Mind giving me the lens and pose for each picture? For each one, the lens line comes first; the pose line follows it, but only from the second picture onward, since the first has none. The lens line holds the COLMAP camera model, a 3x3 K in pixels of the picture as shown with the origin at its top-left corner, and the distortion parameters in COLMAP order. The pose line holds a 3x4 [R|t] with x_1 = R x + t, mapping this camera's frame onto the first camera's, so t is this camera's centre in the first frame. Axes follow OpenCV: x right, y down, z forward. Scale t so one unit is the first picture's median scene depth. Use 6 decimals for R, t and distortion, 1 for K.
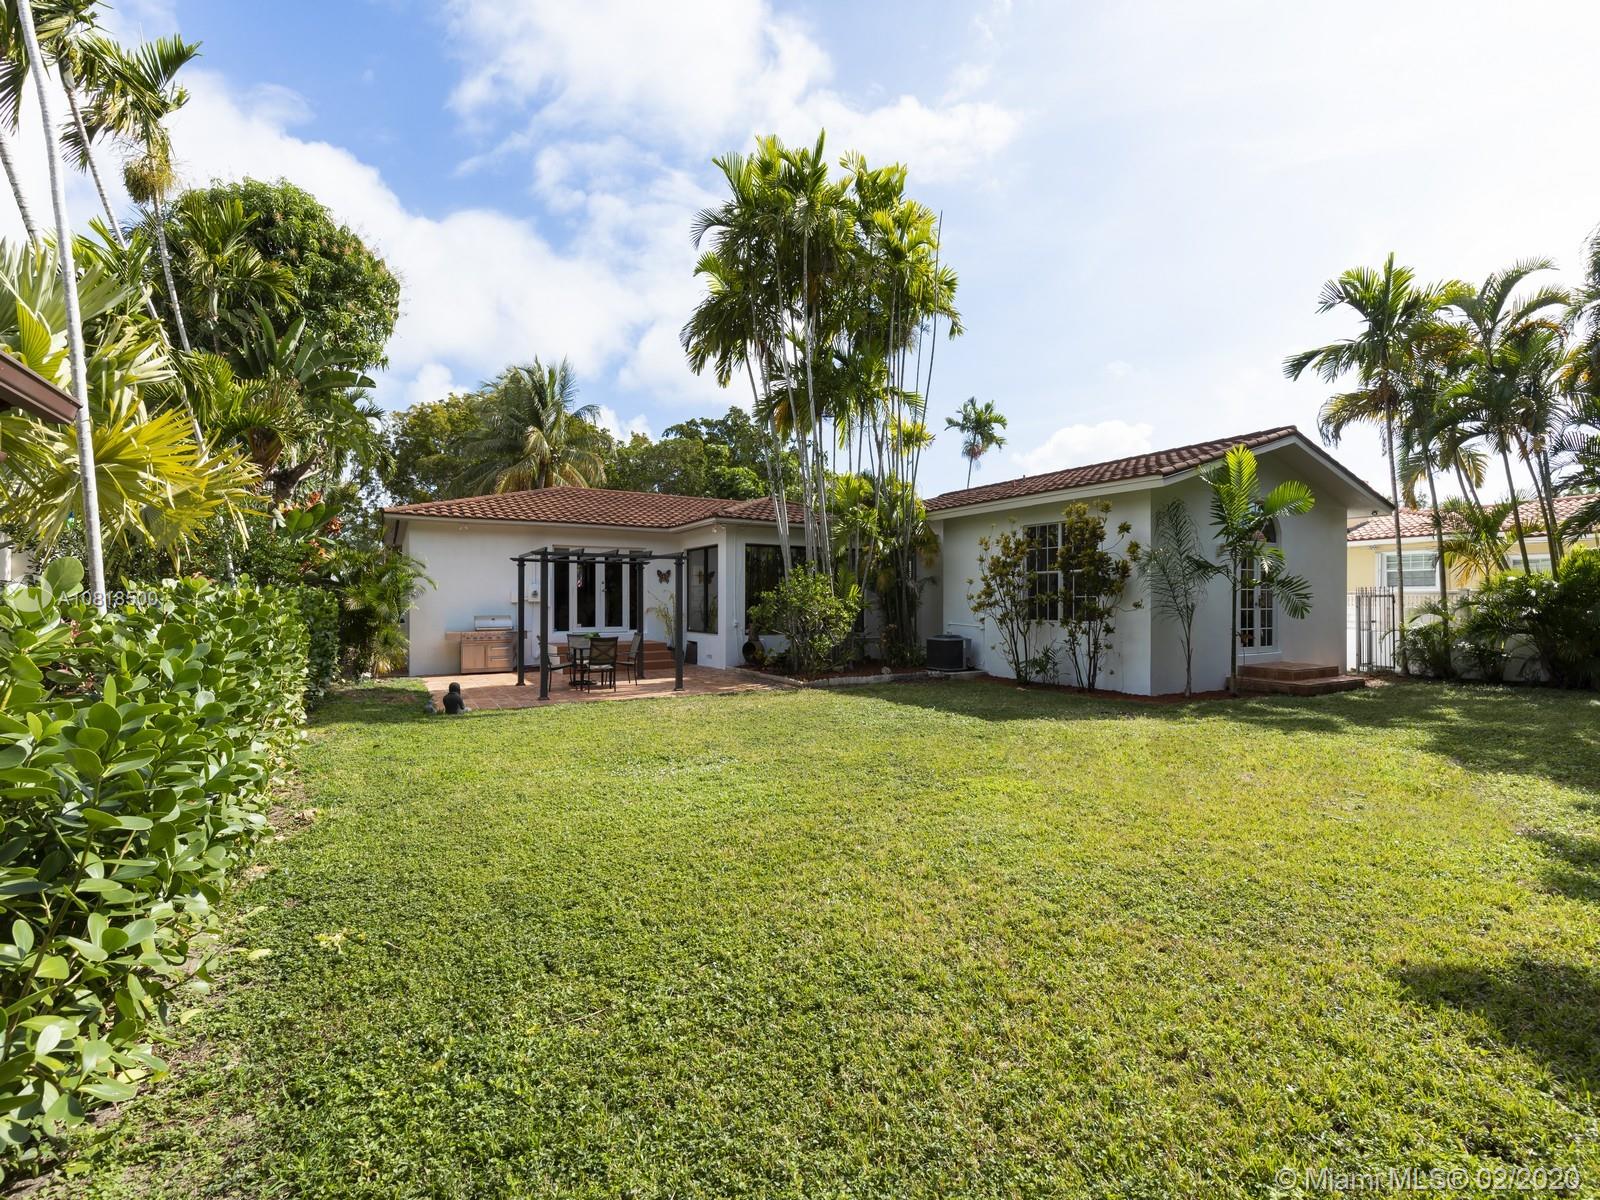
lens RADIAL K [[718.7, 0, 800.0], [0, 718.7, 600.0], [0, 0, 1]] dist [0.001726, 0.000546]
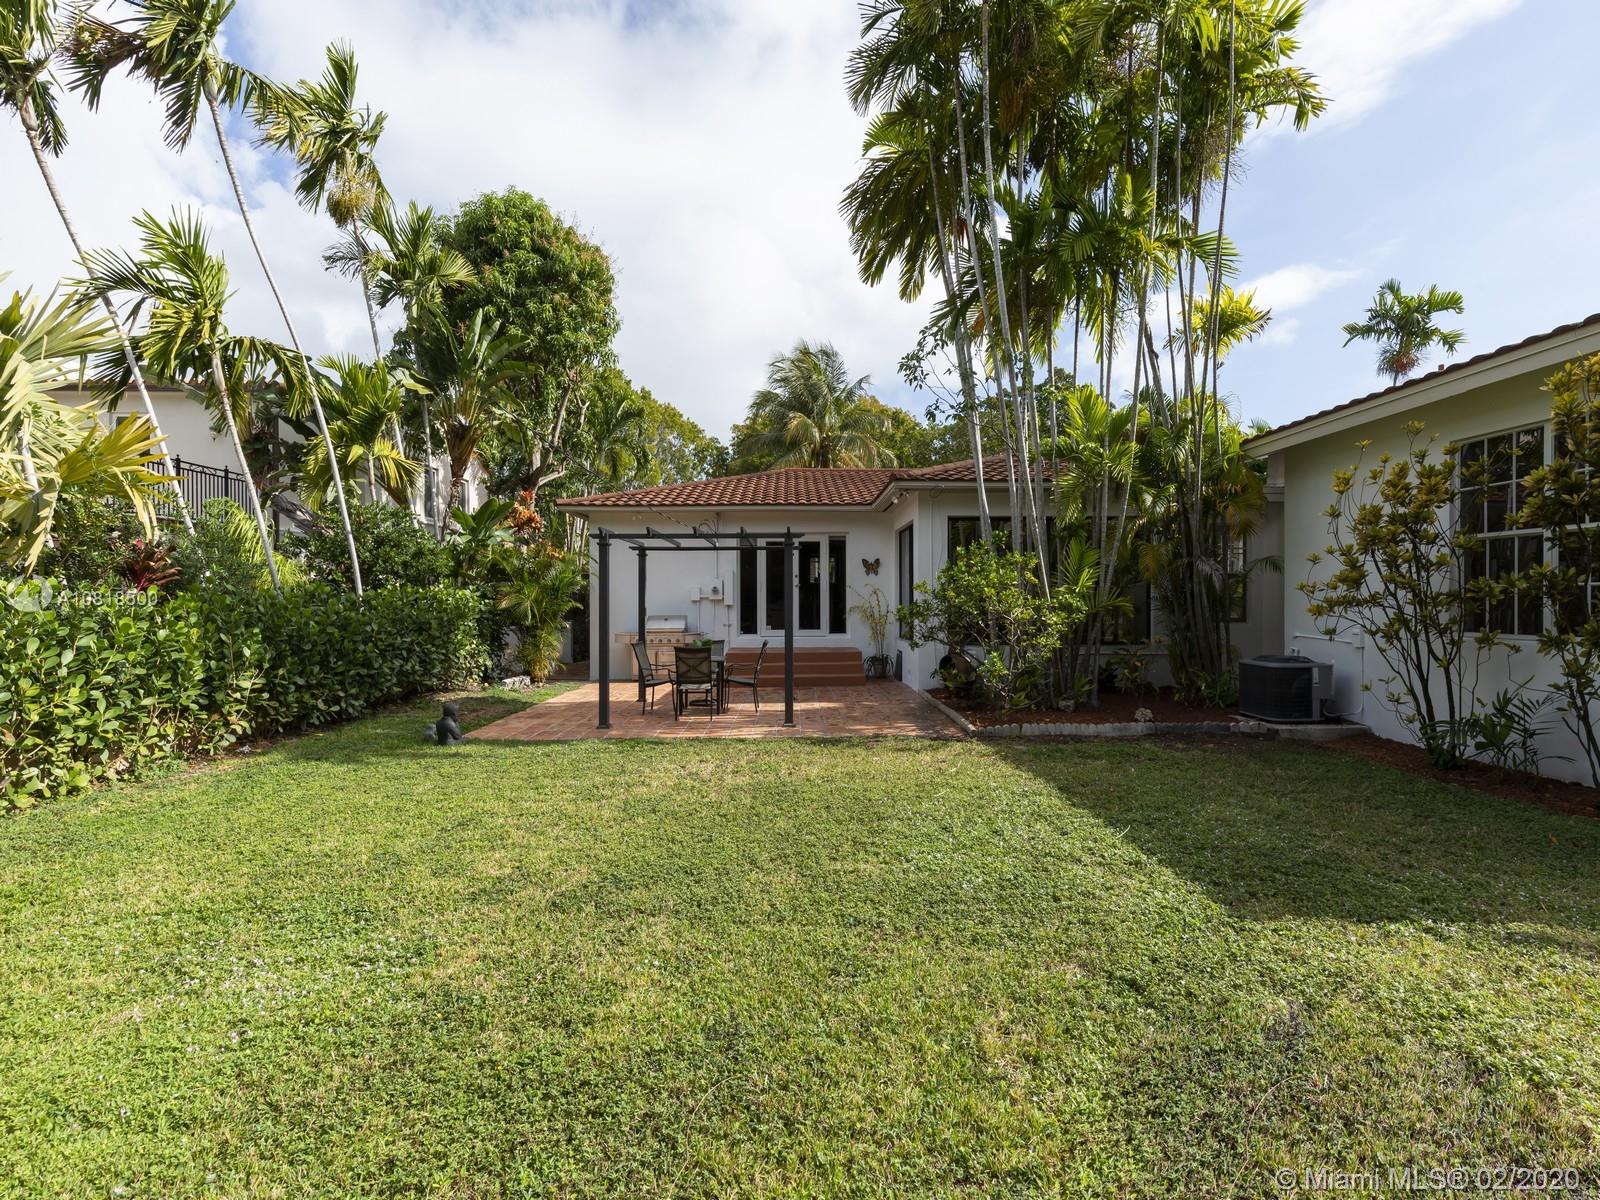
lens RADIAL K [[718.7, 0, 800.0], [0, 718.7, 600.0], [0, 0, 1]] dist [0.001726, 0.000546]
pose [[0.877618, -0.003471, -0.479348, 0.146209], [0.004161, 0.999991, 0.000378, 0.003109], [0.479343, -0.002326, 0.877625, 0.331733]]
